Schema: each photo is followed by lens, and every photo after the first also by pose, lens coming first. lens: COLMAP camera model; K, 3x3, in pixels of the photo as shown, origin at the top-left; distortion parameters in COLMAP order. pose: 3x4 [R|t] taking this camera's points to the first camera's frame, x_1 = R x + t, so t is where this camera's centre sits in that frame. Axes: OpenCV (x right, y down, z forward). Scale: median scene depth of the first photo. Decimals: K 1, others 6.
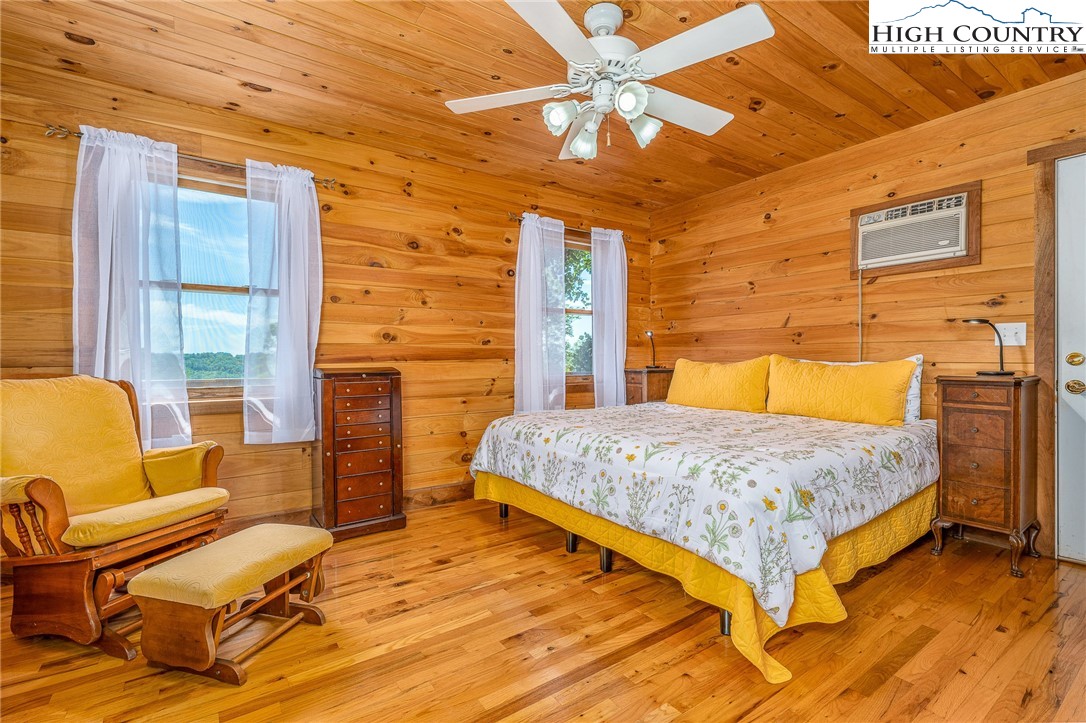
lens RADIAL K [[490.1, 0, 544.7], [0, 490.1, 356.2], [0, 0, 1]] dist [-0.001136, 0.000417]
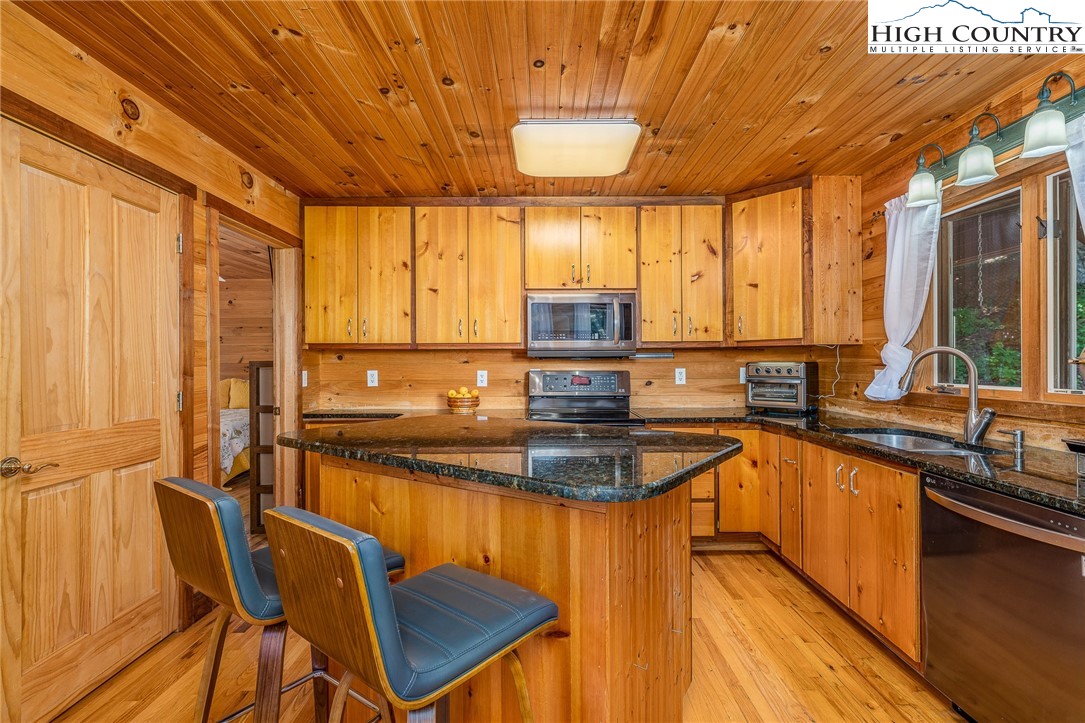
lens RADIAL K [[517.1, 0, 542.5], [0, 517.1, 361.5], [0, 0, 1]] dist [-0.000619, 0.000912]
pose [[0.586739, 0.003458, 0.809769, -0.466176], [0.003212, 0.999973, -0.006598, -0.053205], [-0.809770, 0.006472, 0.586712, -1.182163]]
